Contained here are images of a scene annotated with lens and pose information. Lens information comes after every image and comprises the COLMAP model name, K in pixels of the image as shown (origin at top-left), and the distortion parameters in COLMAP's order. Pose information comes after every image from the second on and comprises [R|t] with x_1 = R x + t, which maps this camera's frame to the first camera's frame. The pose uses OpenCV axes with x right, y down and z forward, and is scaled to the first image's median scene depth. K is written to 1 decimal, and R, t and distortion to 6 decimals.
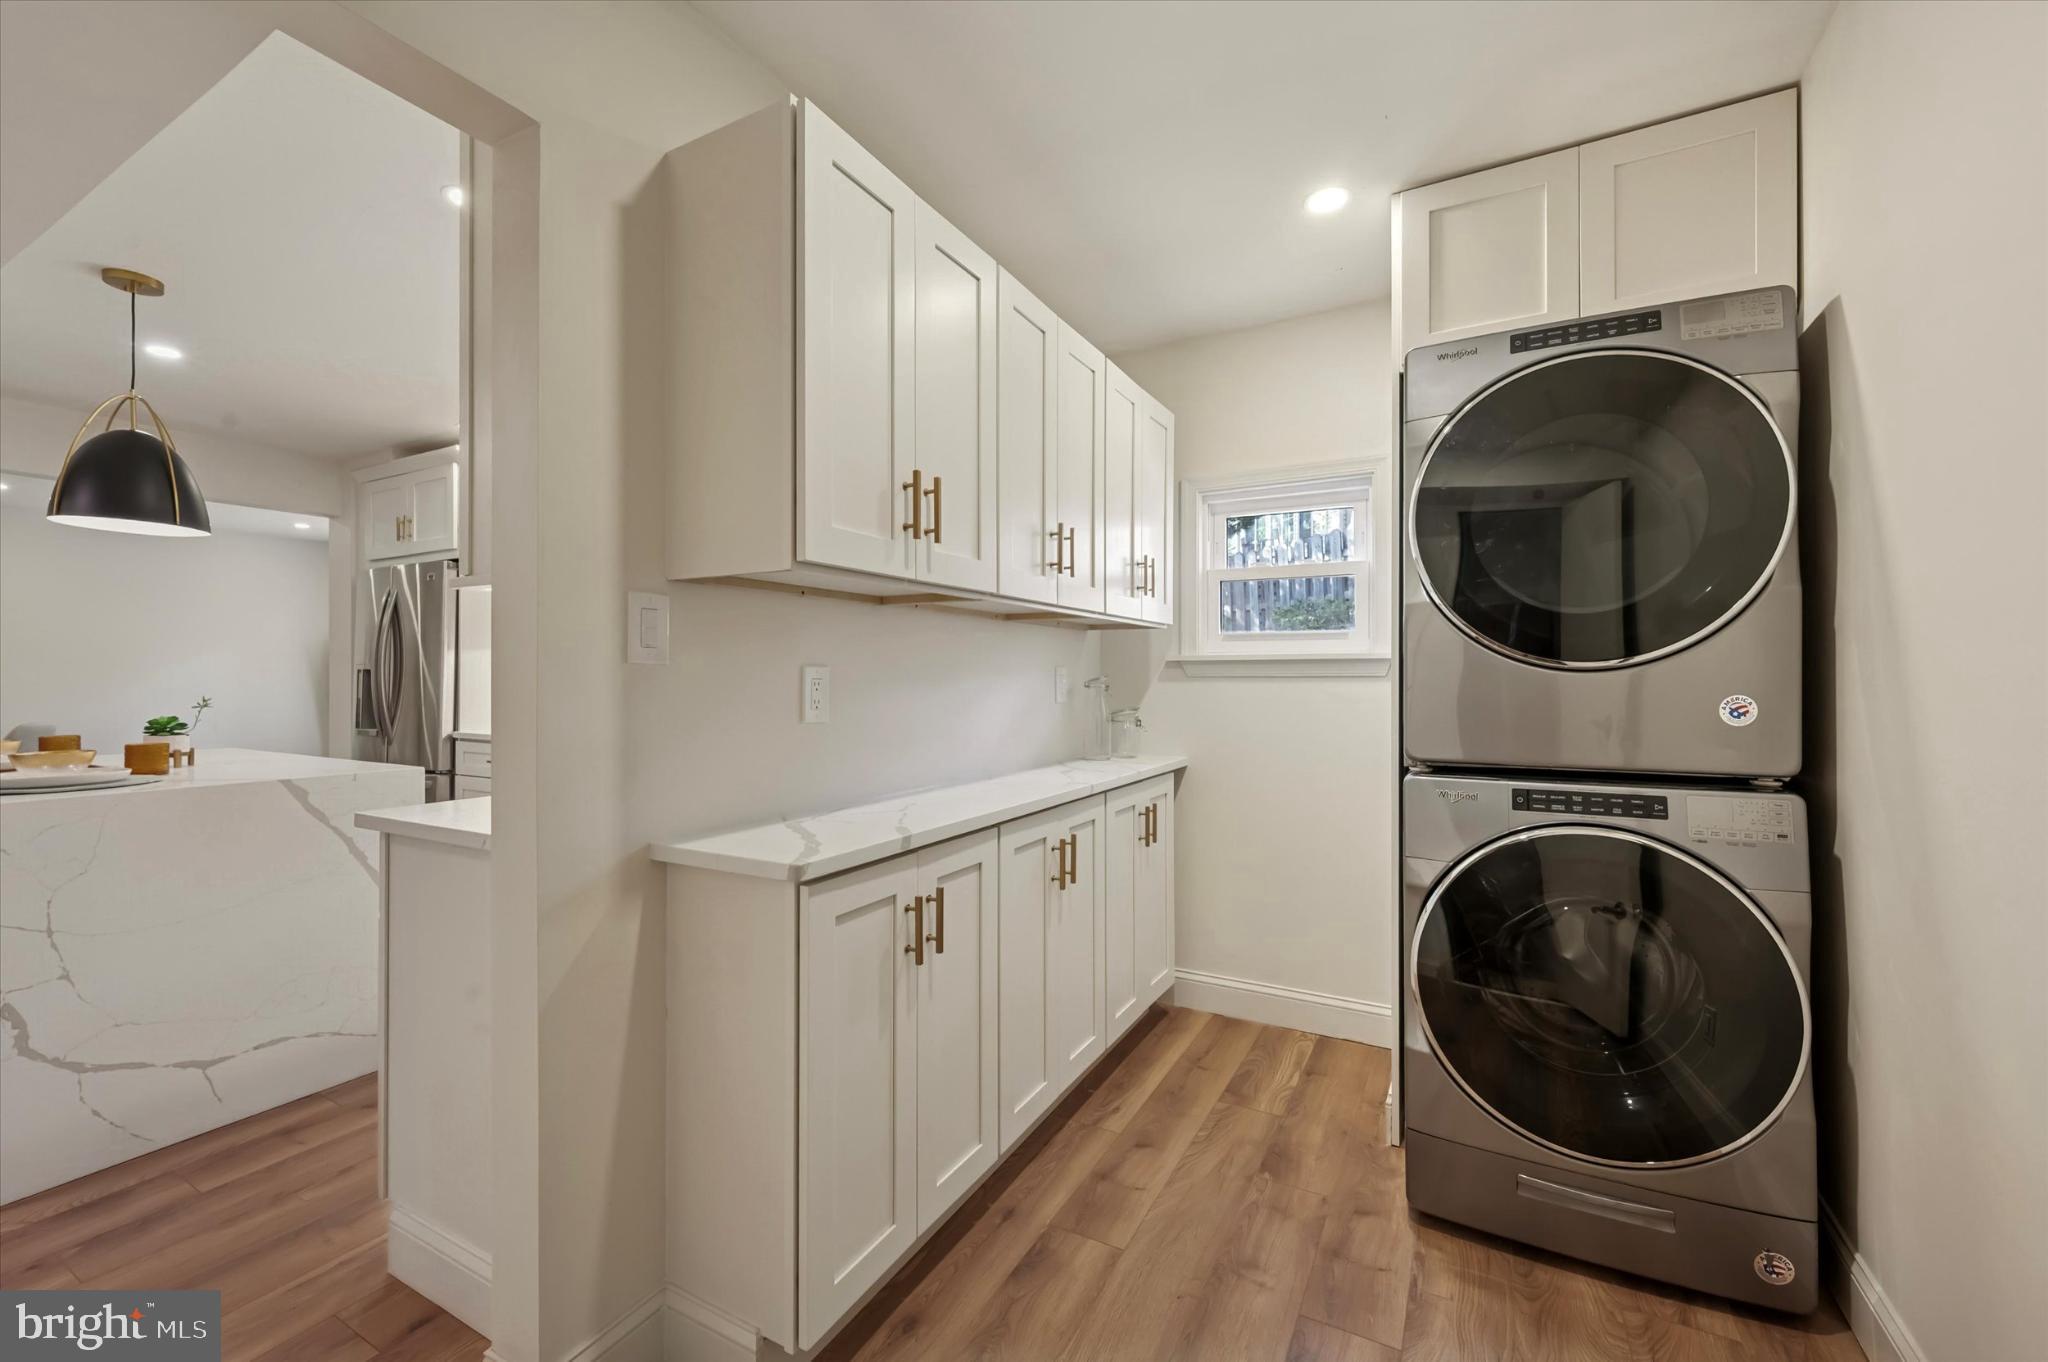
lens RADIAL K [[820.5, 0, 1019.7], [0, 820.5, 685.7], [0, 0, 1]] dist [0.000683, -0.000029]
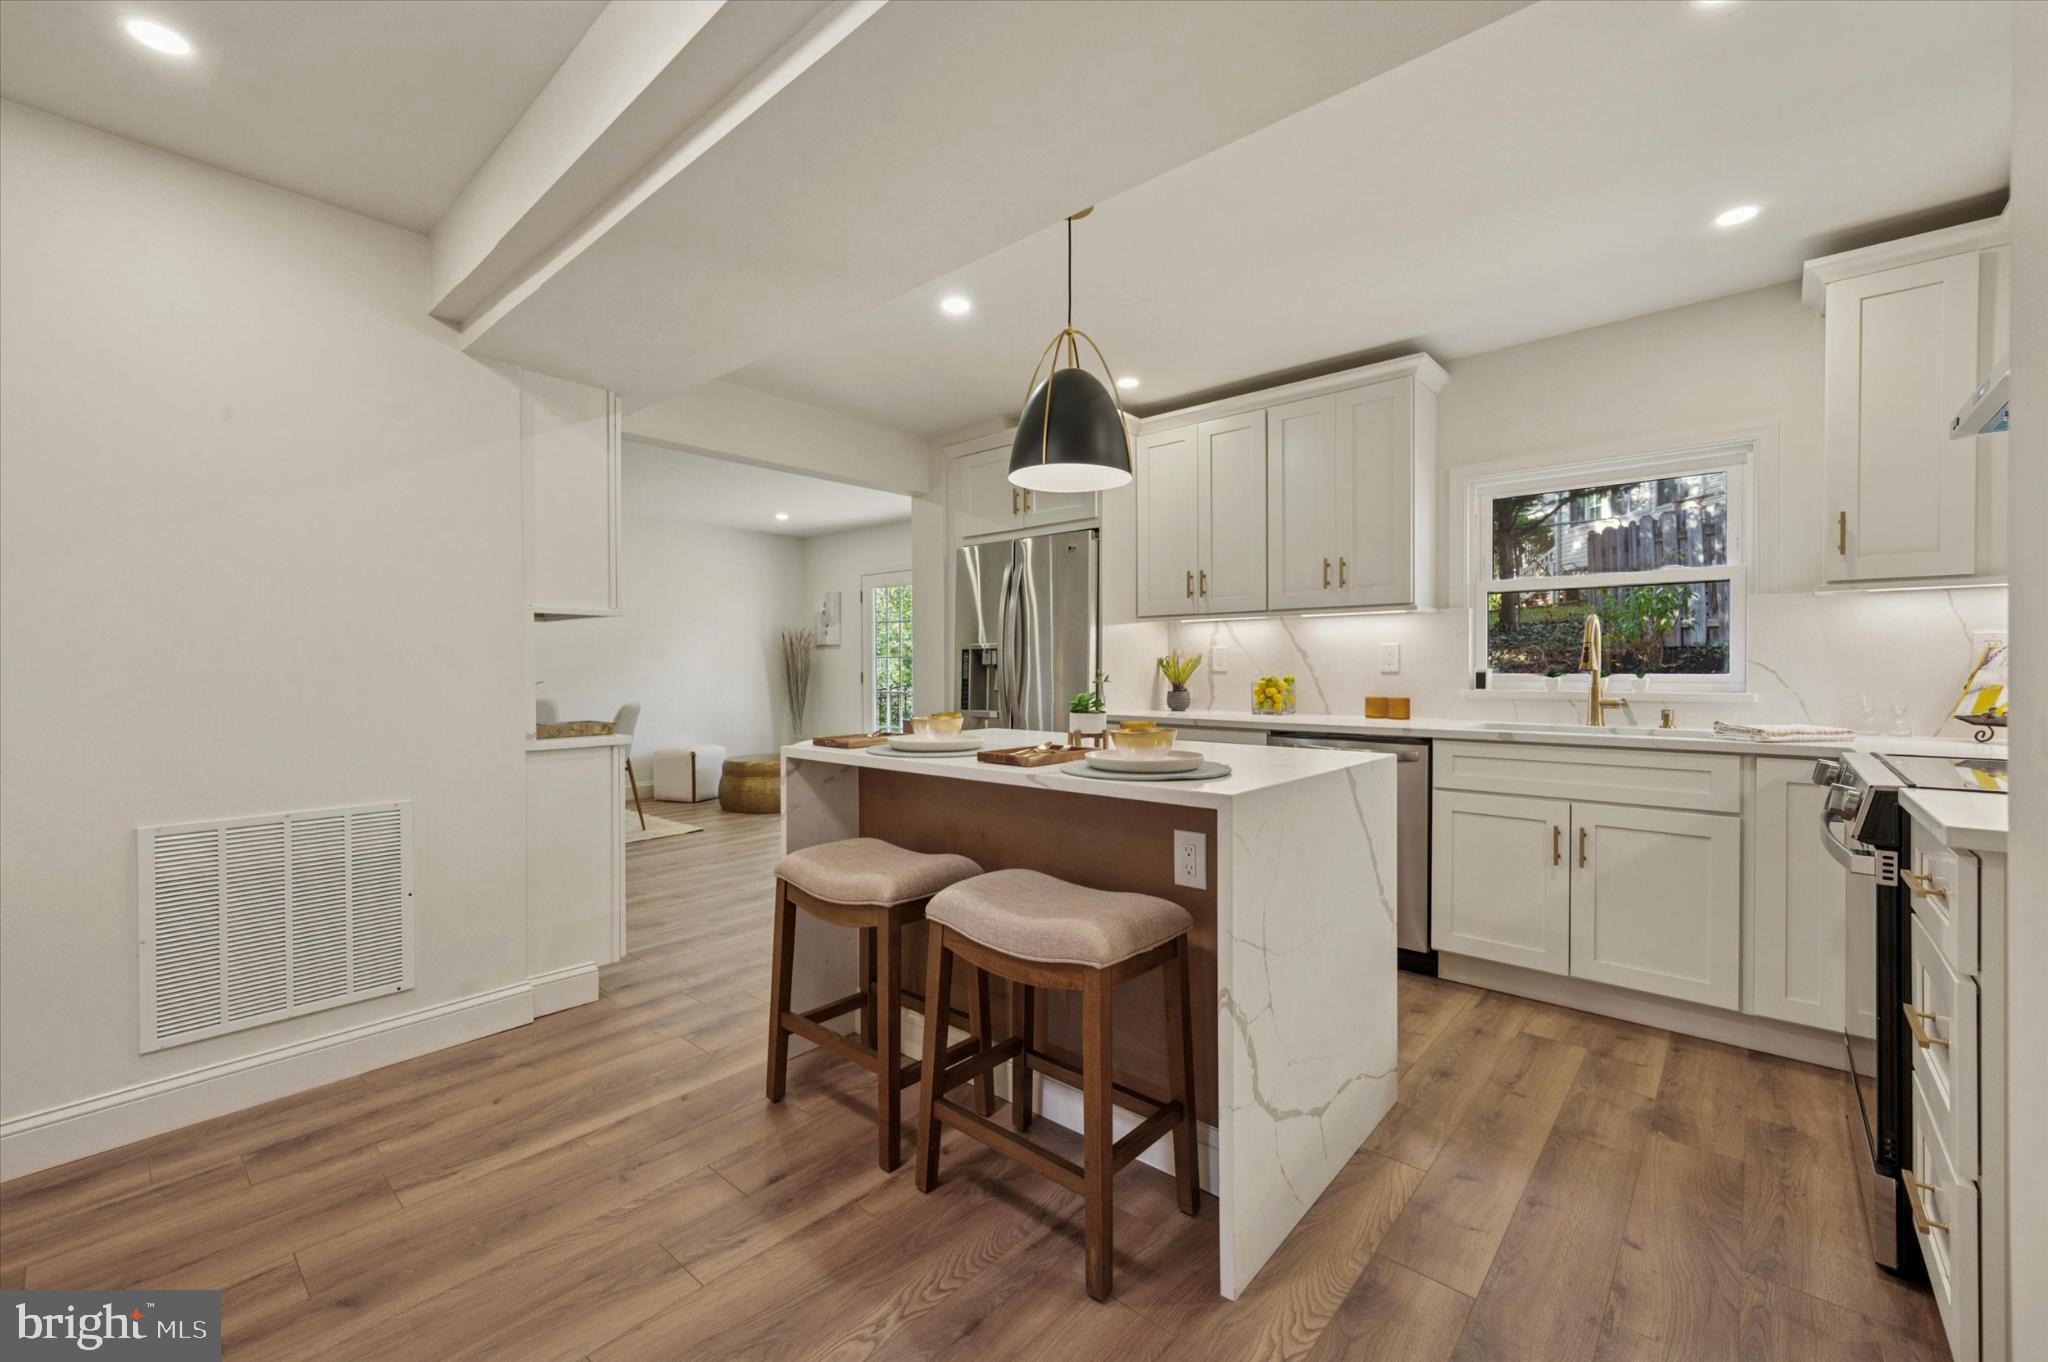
lens RADIAL K [[820.5, 0, 1027.4], [0, 820.5, 671.8], [0, 0, 1]] dist [0.000683, -0.000029]
pose [[0.979321, -0.008498, -0.202135, -0.515077], [0.008116, 0.999963, -0.002720, 0.009902], [0.202151, 0.001024, 0.979354, 0.063422]]
